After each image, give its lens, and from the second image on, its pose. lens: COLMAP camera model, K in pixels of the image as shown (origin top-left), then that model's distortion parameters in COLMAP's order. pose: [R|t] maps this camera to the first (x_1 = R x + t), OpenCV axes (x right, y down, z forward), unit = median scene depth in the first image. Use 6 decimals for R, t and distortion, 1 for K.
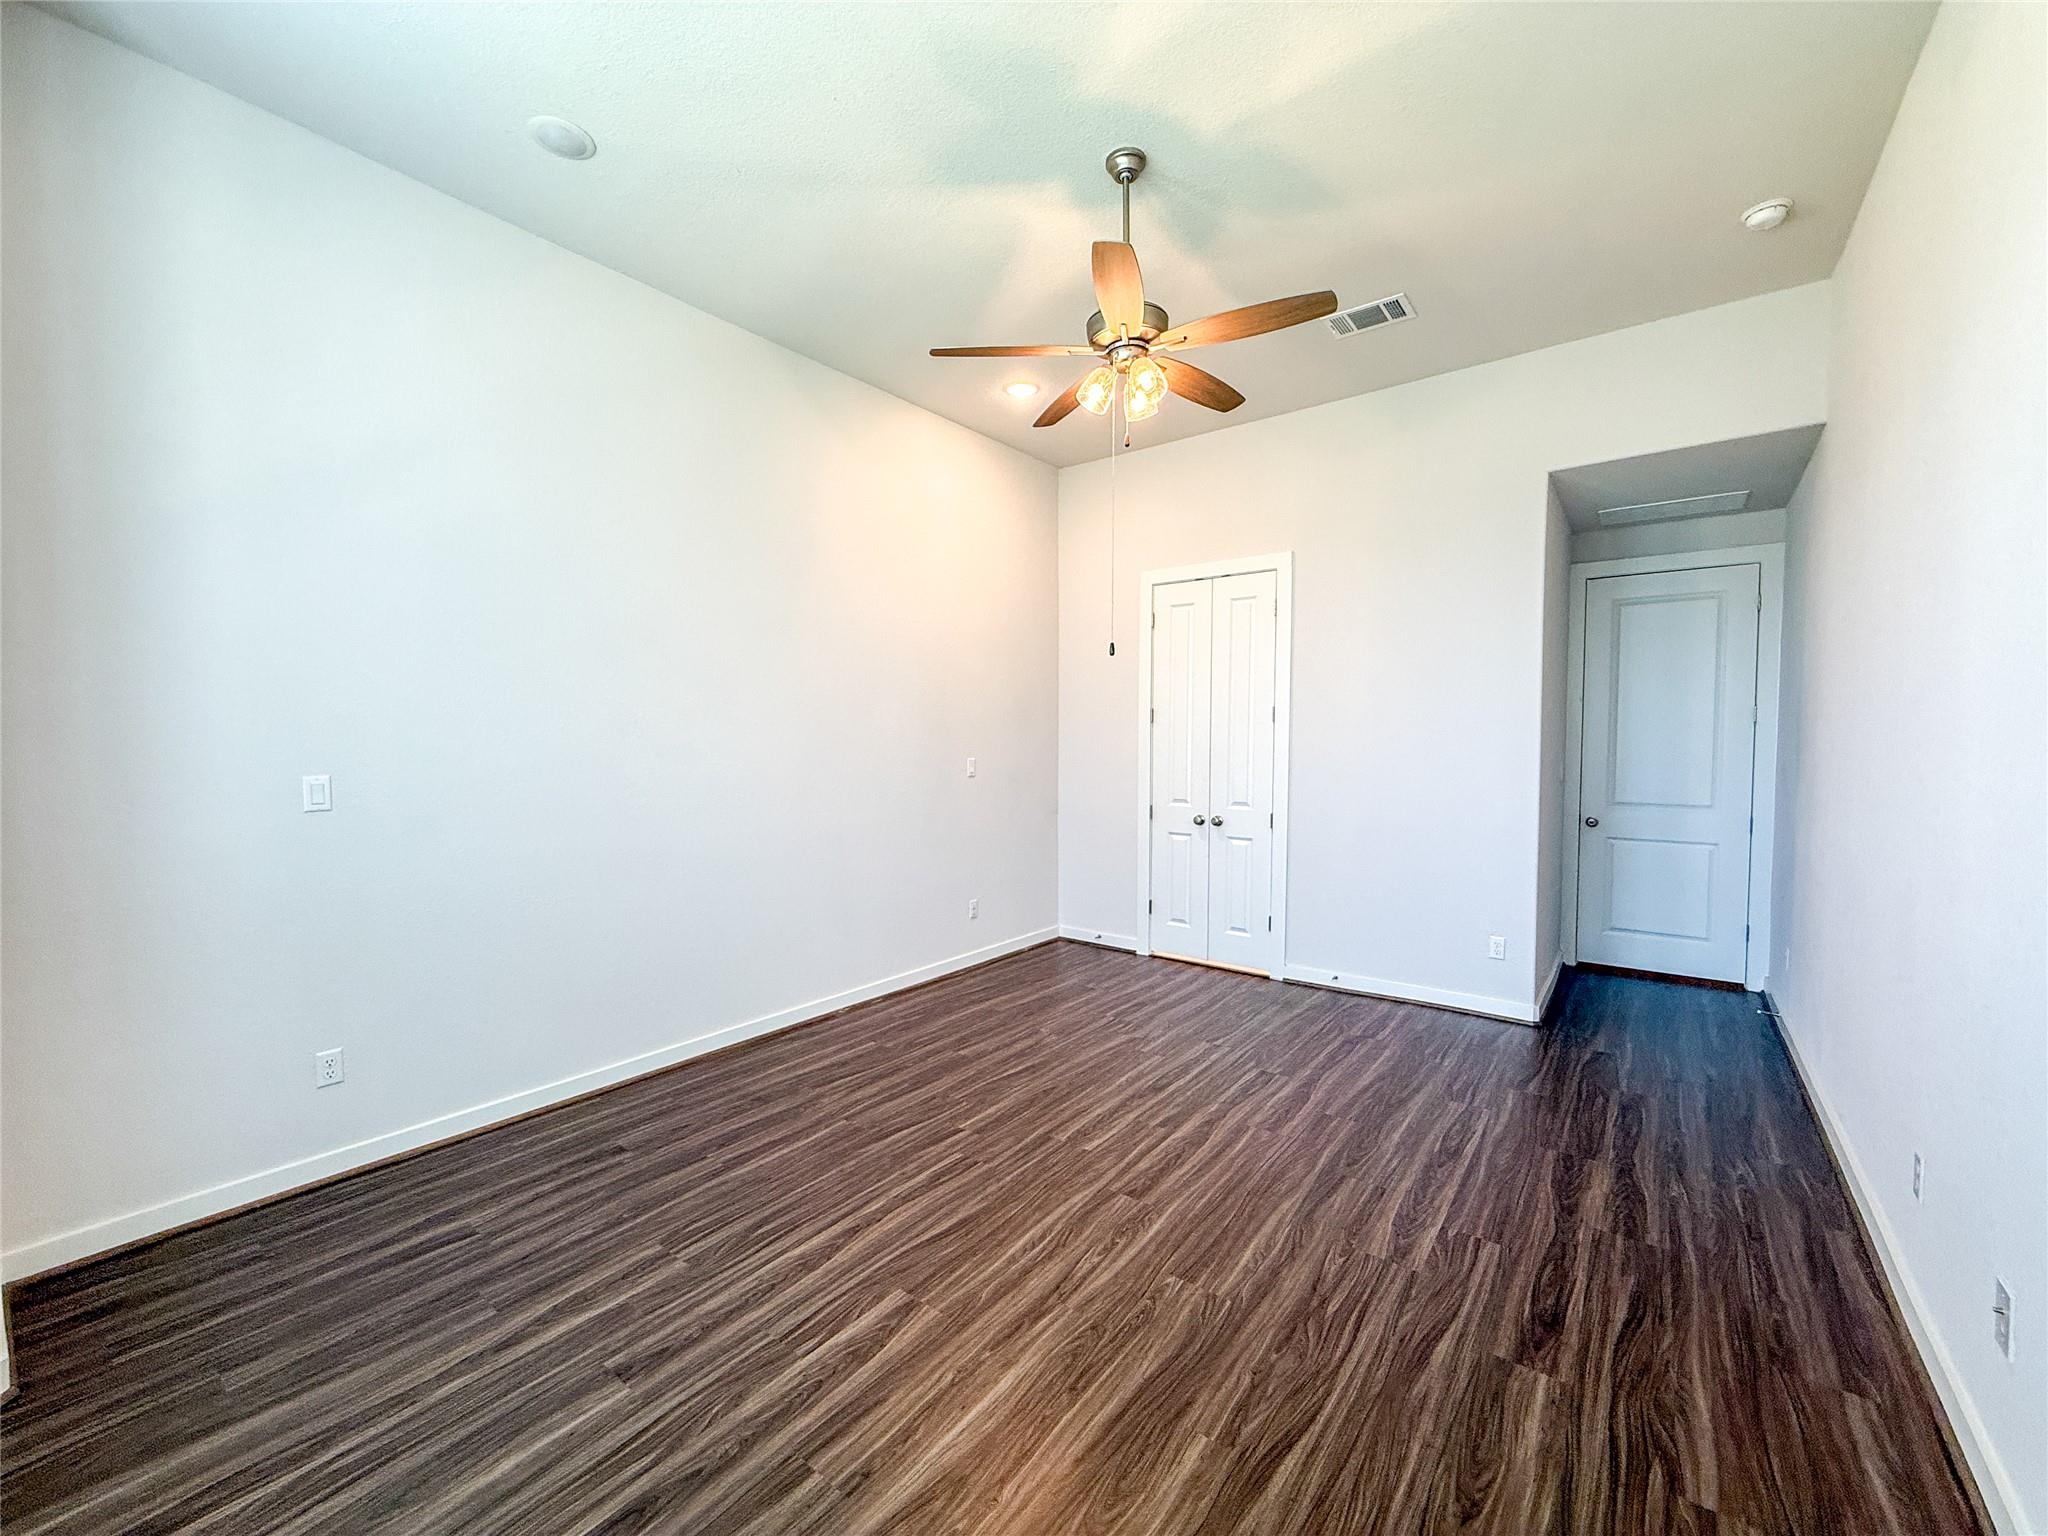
lens RADIAL K [[819.2, 0, 1020.7], [0, 819.2, 770.0], [0, 0, 1]] dist [0.002289, -0.000818]
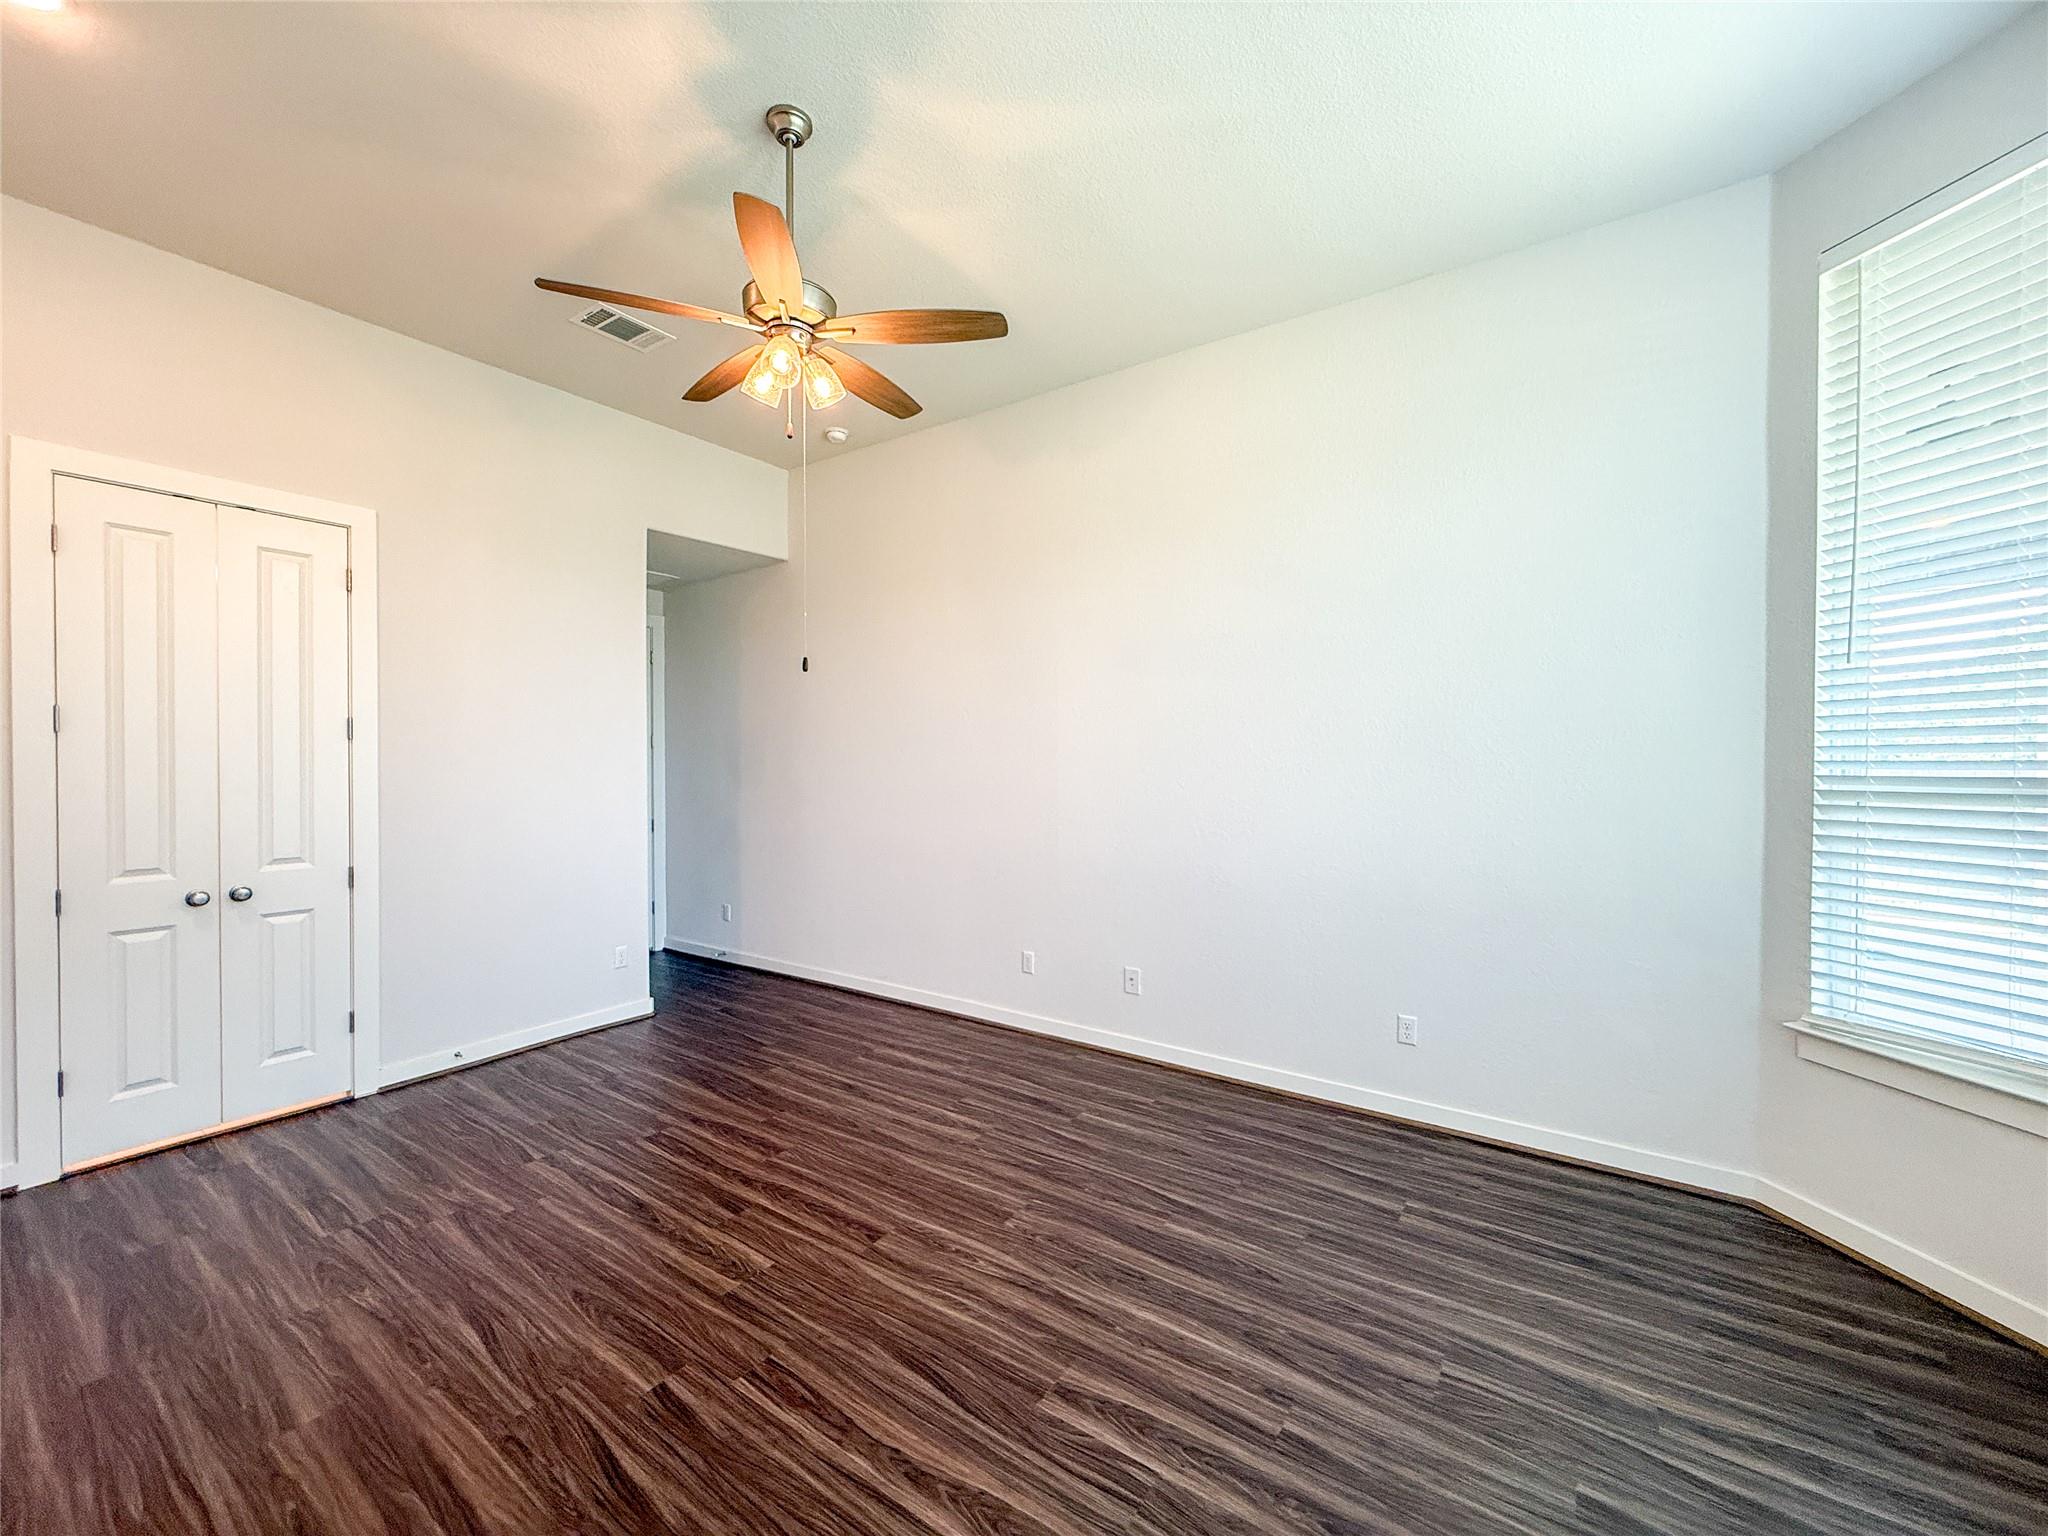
lens RADIAL K [[819.2, 0, 1019.3], [0, 819.2, 771.7], [0, 0, 1]] dist [0.002289, -0.000818]
pose [[-0.048459, -0.018874, 0.998647, -0.661688], [0.037708, 0.999074, 0.020712, -0.035021], [-0.998113, 0.038660, -0.047703, 0.685618]]
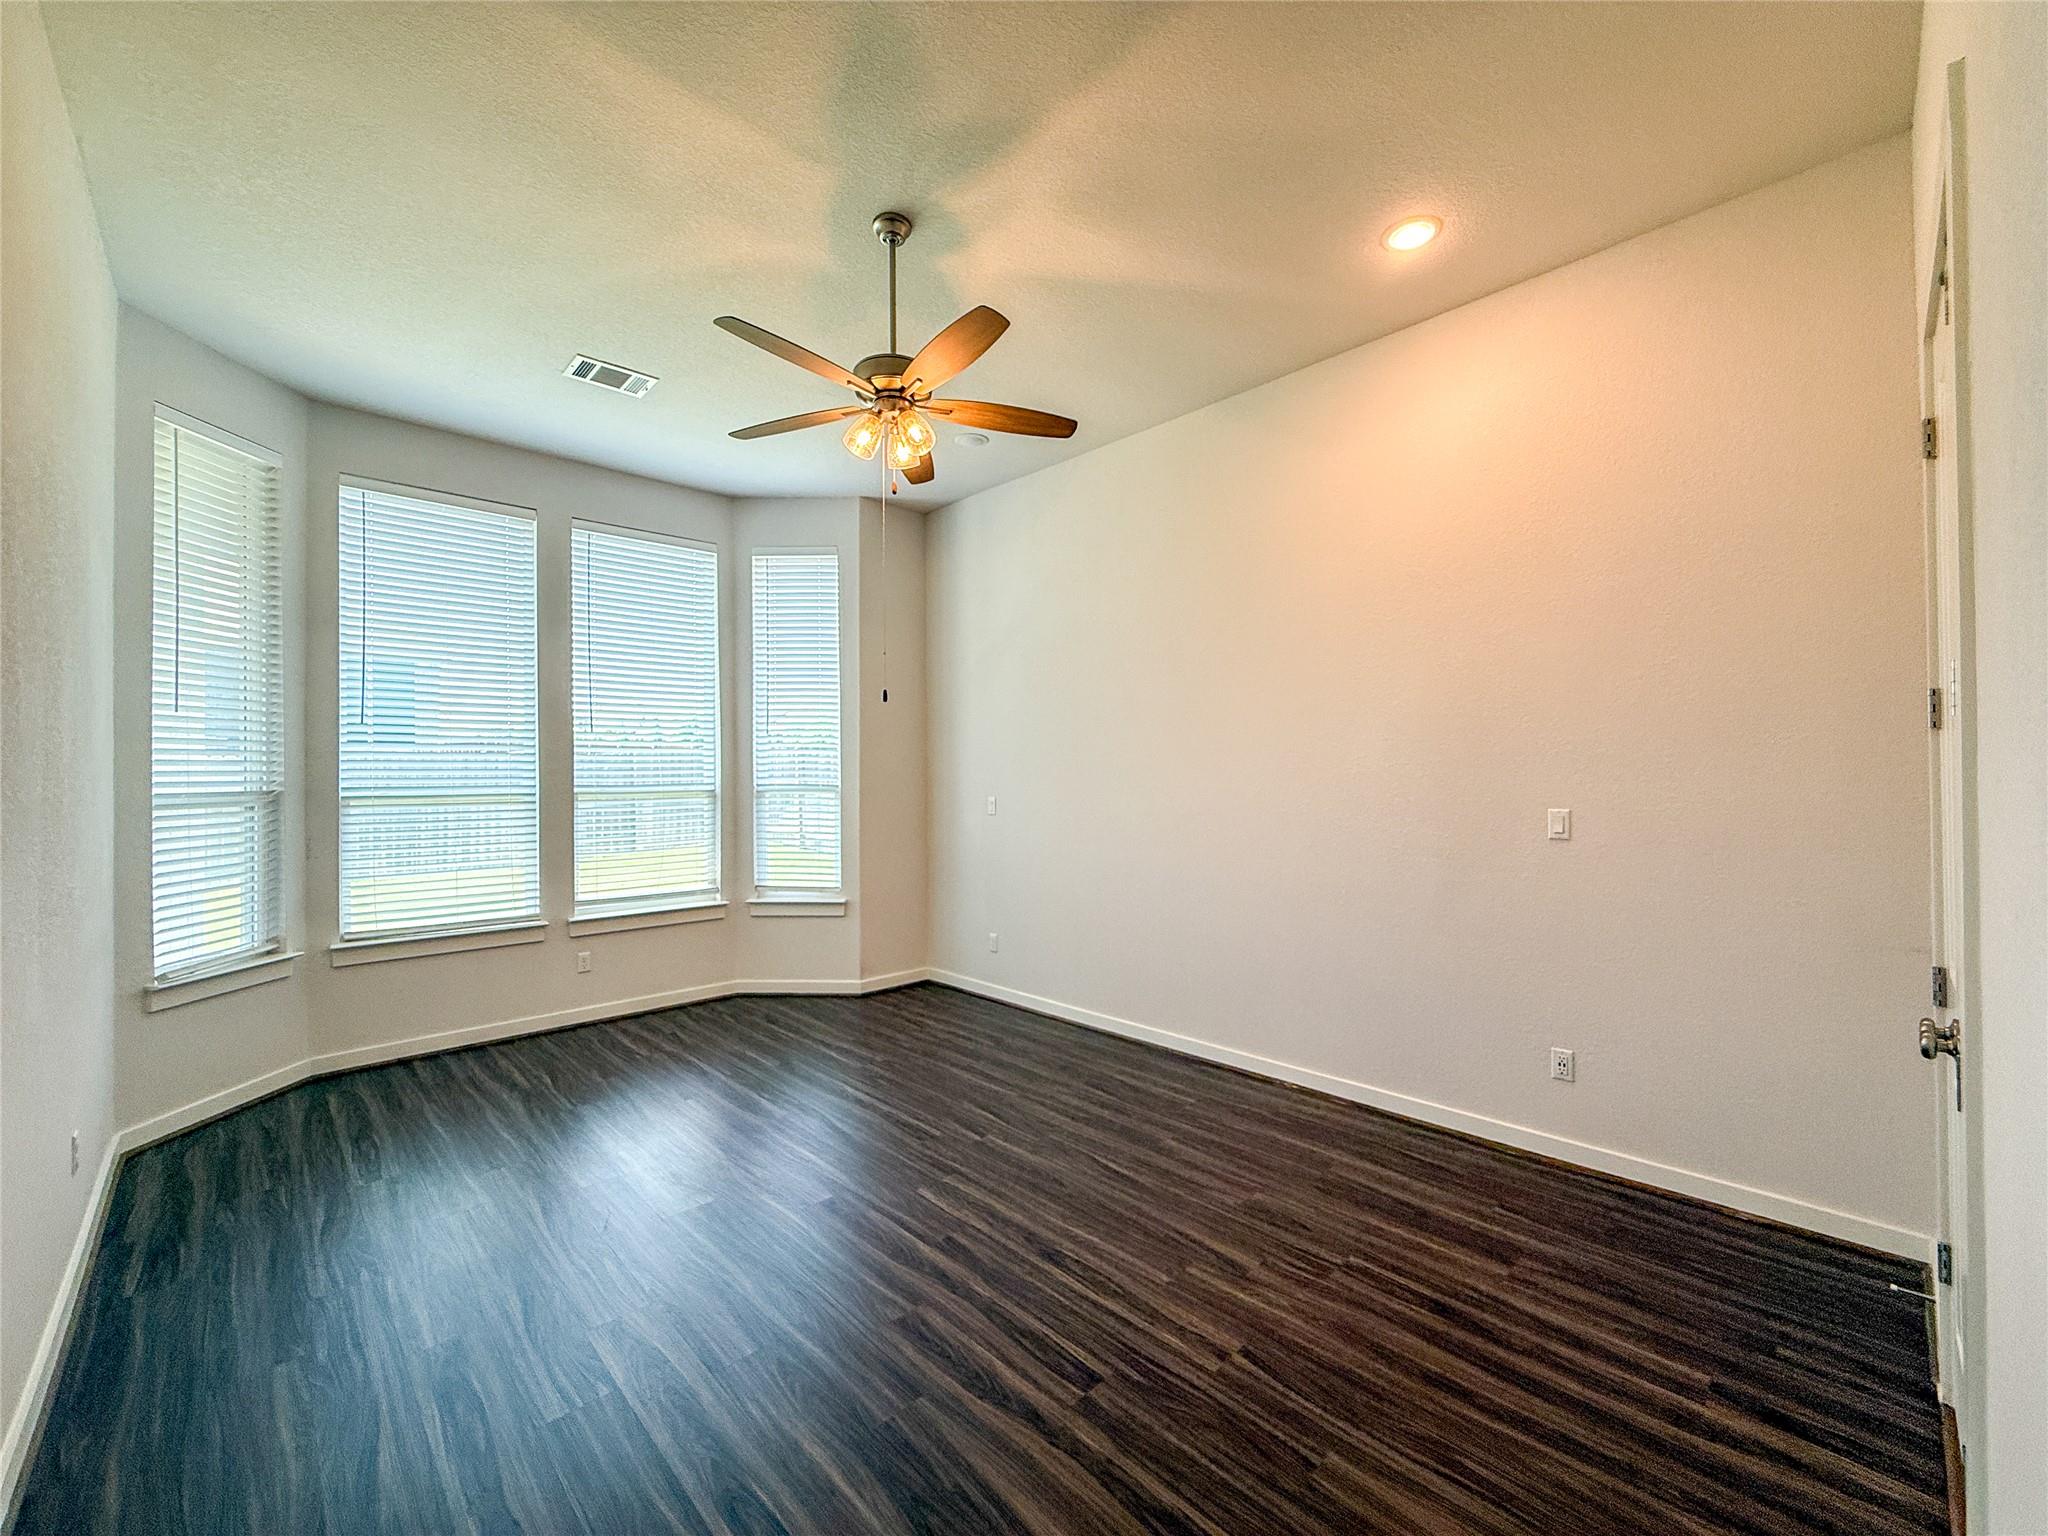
lens RADIAL K [[819.2, 0, 1022.8], [0, 819.2, 770.8], [0, 0, 1]] dist [0.002289, -0.000818]
pose [[-0.146272, -0.007659, -0.989215, 0.943035], [-0.031317, 0.999505, -0.003108, -0.045590], [0.988749, 0.030525, -0.146439, 1.118505]]
